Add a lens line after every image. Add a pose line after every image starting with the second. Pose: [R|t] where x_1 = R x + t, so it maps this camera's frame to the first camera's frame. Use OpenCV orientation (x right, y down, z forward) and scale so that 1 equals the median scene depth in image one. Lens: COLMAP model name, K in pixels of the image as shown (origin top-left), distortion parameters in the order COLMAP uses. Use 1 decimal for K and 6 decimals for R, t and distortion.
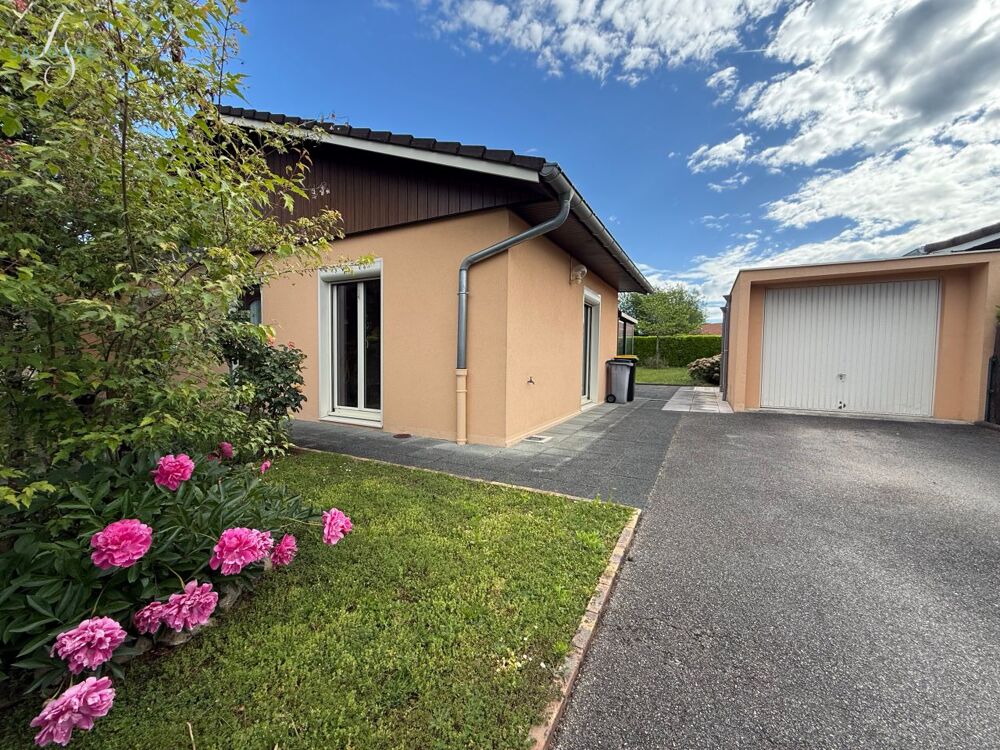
lens RADIAL K [[396.8, 0, 514.6], [0, 396.8, 382.3], [0, 0, 1]] dist [0.003285, -0.000272]
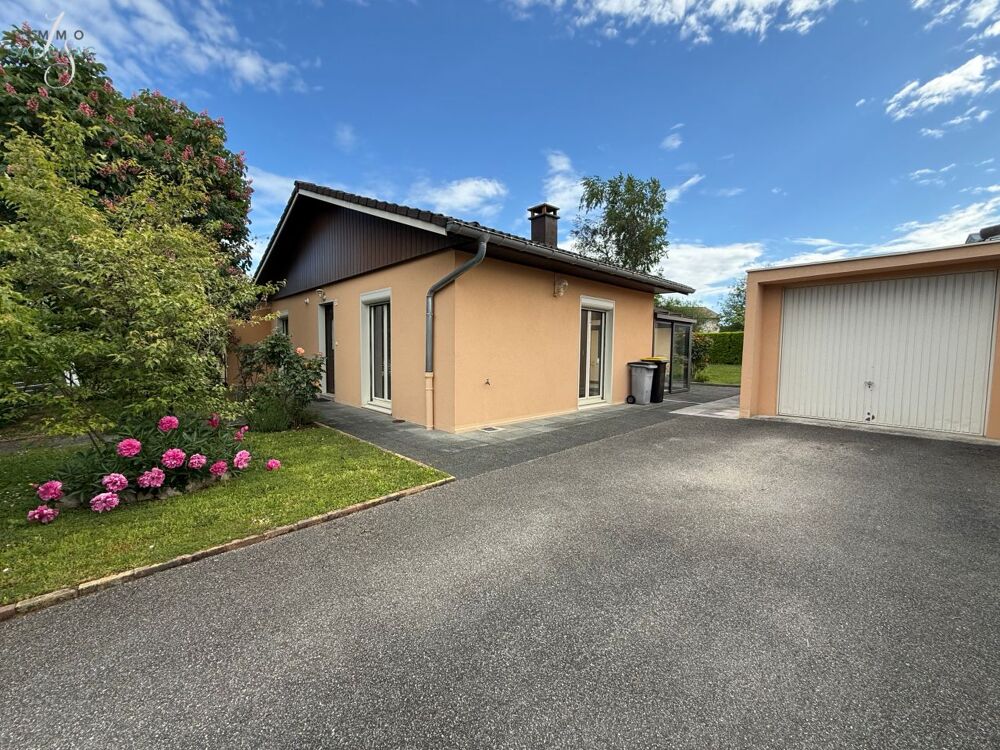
lens RADIAL K [[396.8, 0, 514.6], [0, 396.8, 382.3], [0, 0, 1]] dist [0.003285, -0.000272]
pose [[0.946642, 0.024226, -0.321376, 0.798226], [-0.021034, 0.999689, 0.013399, -0.034803], [0.321600, -0.005924, 0.946857, -0.225533]]
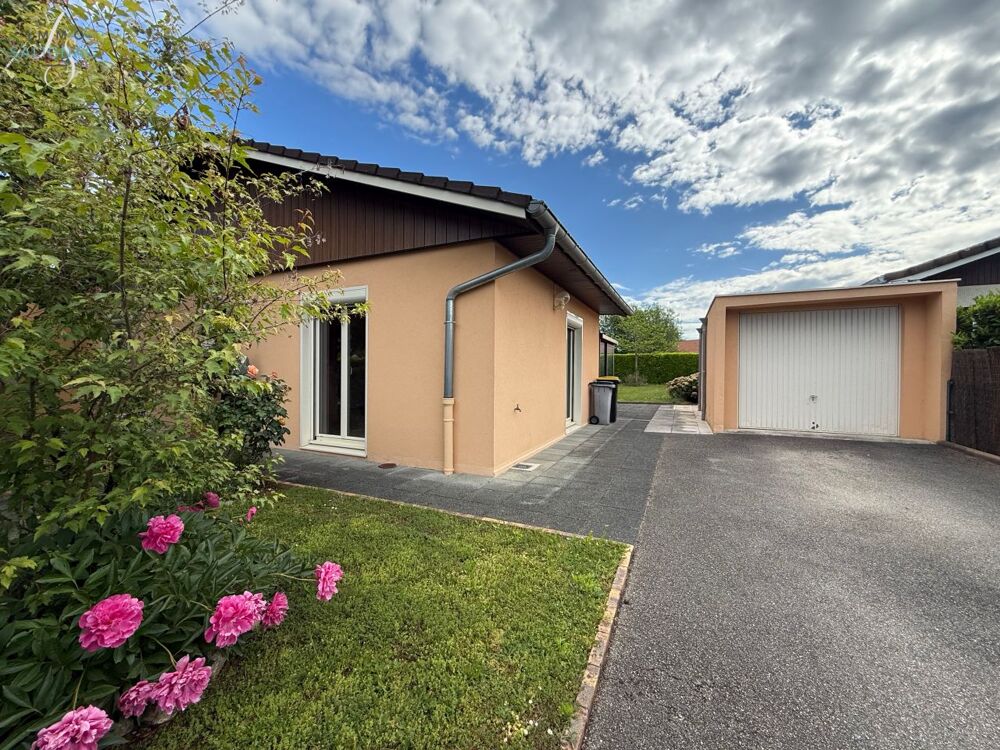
lens RADIAL K [[396.8, 0, 514.6], [0, 396.8, 382.3], [0, 0, 1]] dist [0.003285, -0.000272]
pose [[0.998811, -0.005765, 0.048400, -0.023277], [0.007740, 0.999141, -0.040713, -0.045048], [-0.048124, 0.041039, 0.997998, -0.007024]]
